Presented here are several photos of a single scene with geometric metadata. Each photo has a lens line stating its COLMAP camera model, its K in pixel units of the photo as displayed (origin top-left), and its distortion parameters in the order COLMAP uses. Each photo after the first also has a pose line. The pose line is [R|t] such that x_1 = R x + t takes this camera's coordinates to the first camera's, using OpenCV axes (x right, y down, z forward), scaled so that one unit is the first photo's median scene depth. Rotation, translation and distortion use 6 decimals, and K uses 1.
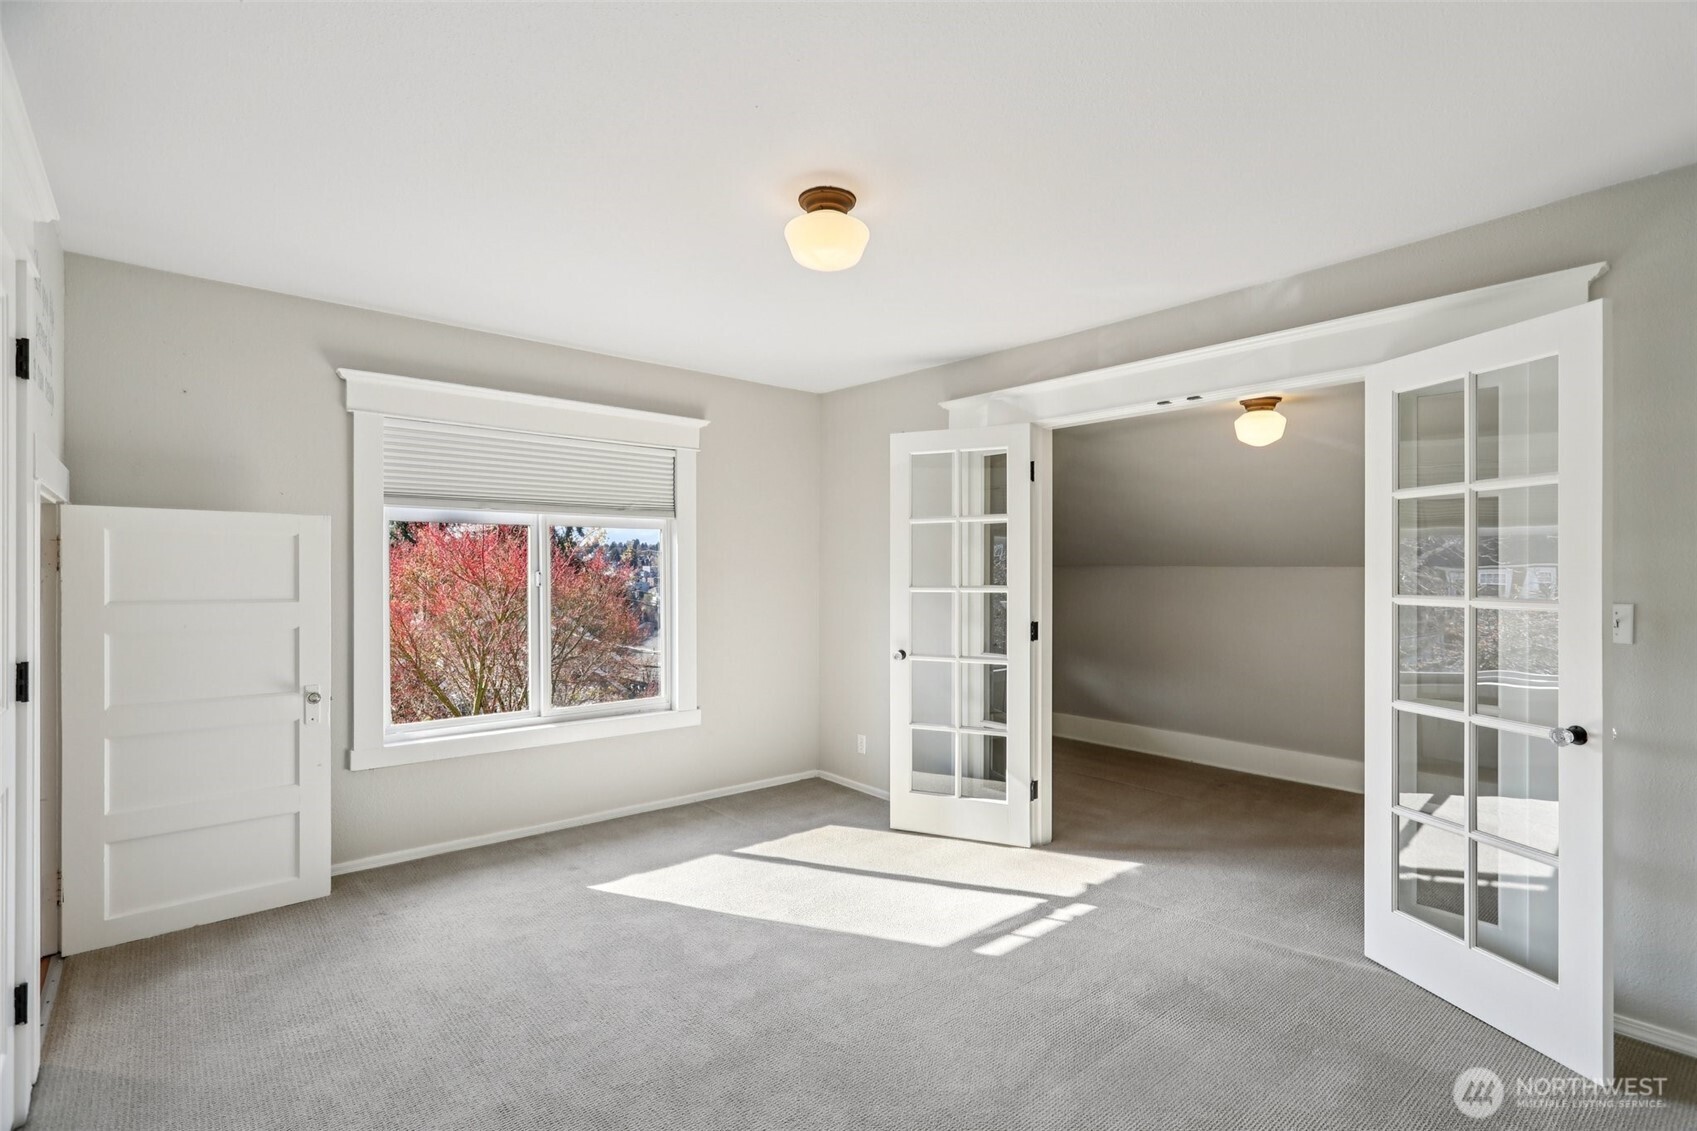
lens RADIAL K [[801.7, 0, 855.0], [0, 801.7, 577.2], [0, 0, 1]] dist [-0.002660, 0.003505]
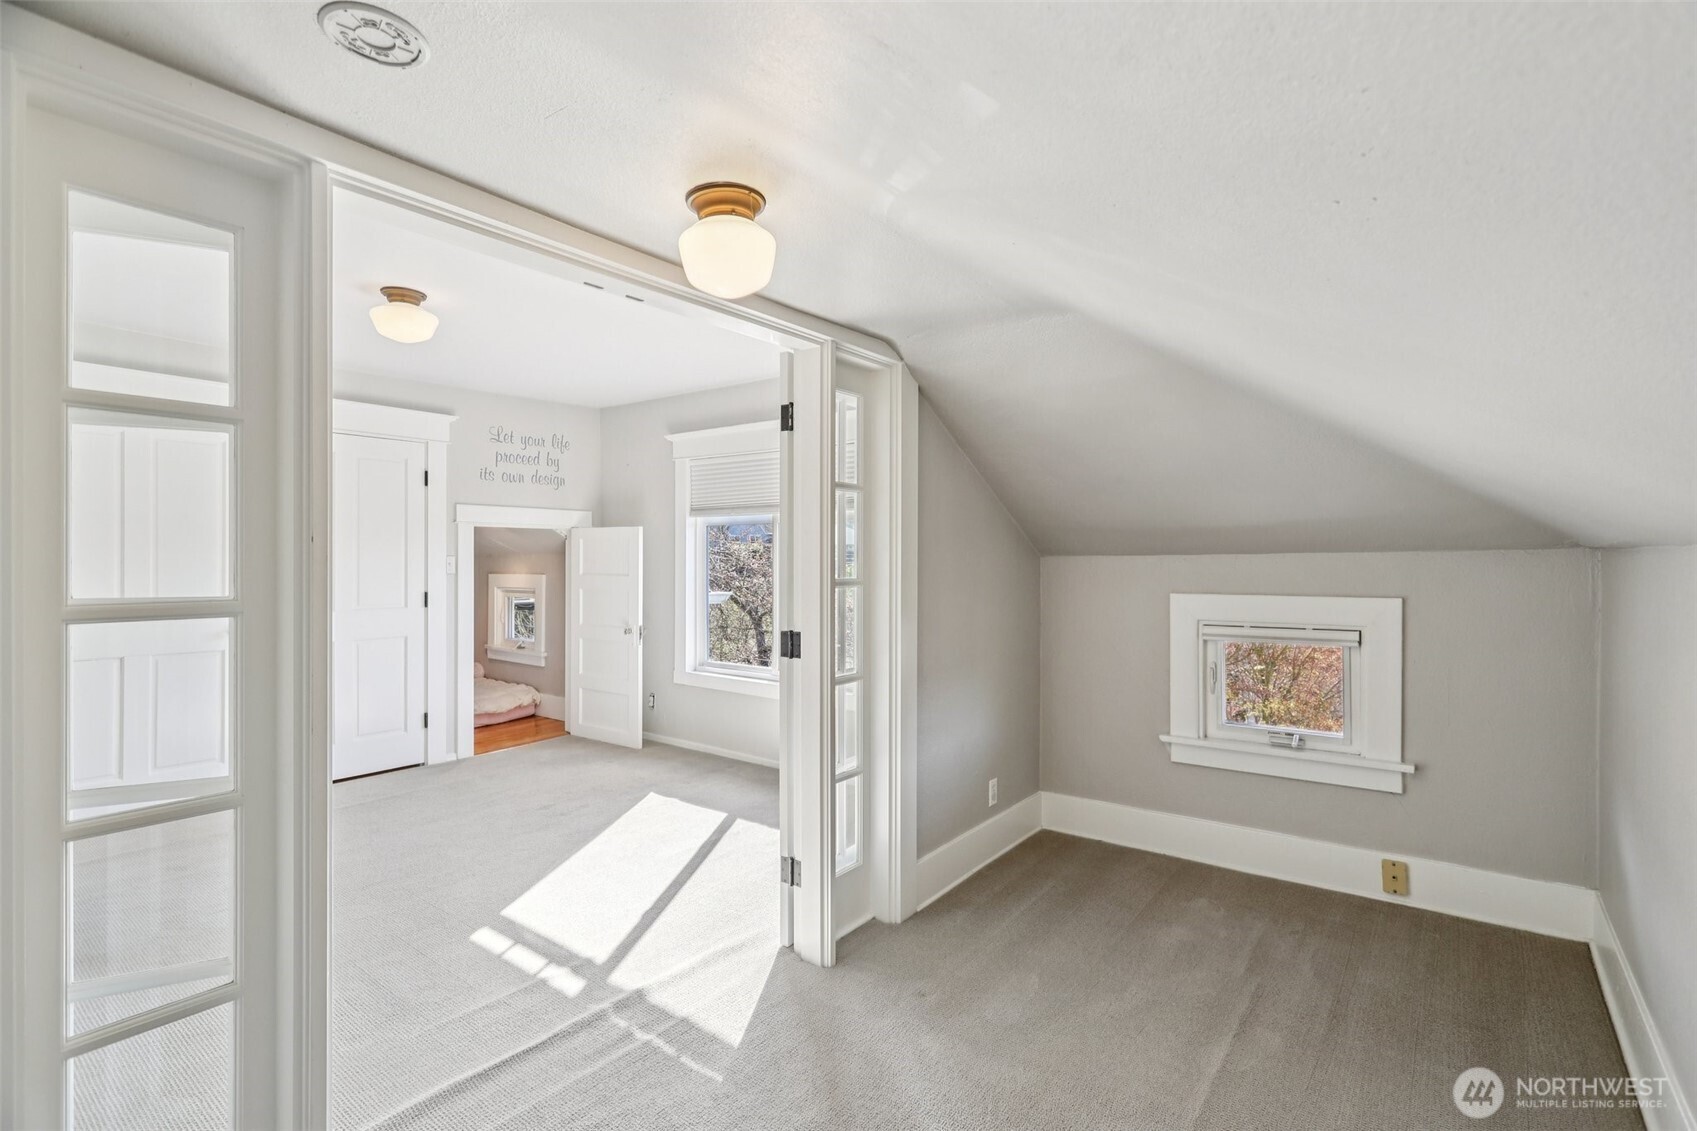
lens RADIAL K [[801.7, 0, 851.6], [0, 801.7, 554.7], [0, 0, 1]] dist [-0.002660, 0.003505]
pose [[0.205794, 0.005429, -0.978580, 1.115495], [-0.001496, 0.999985, 0.005233, -0.027251], [0.978594, 0.000387, 0.205799, 1.093701]]
